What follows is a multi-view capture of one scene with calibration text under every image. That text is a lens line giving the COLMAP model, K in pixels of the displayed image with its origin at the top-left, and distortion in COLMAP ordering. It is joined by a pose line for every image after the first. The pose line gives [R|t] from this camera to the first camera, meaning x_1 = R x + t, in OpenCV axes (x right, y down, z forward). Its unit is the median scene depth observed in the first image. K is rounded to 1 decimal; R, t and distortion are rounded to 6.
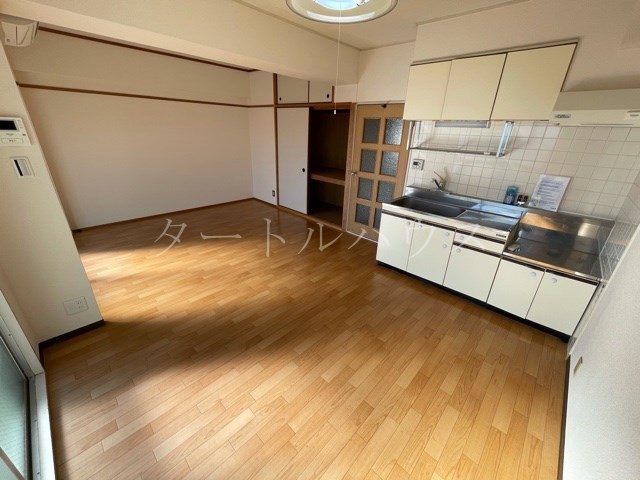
lens RADIAL K [[260.2, 0, 320.0], [0, 260.2, 240.0], [0, 0, 1]] dist [-0.001508, -0.000157]
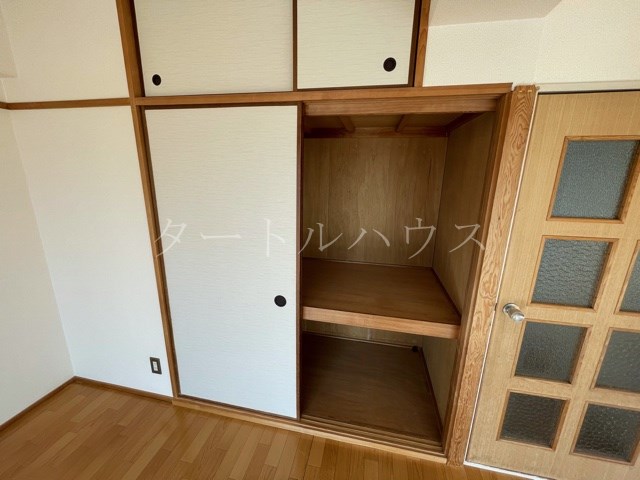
lens RADIAL K [[260.2, 0, 320.0], [0, 260.2, 240.0], [0, 0, 1]] dist [-0.001508, -0.000157]
pose [[0.847741, -0.151463, 0.508325, -0.170627], [0.224545, 0.970729, -0.085234, -0.303290], [-0.480536, 0.186398, 0.856937, 0.694616]]
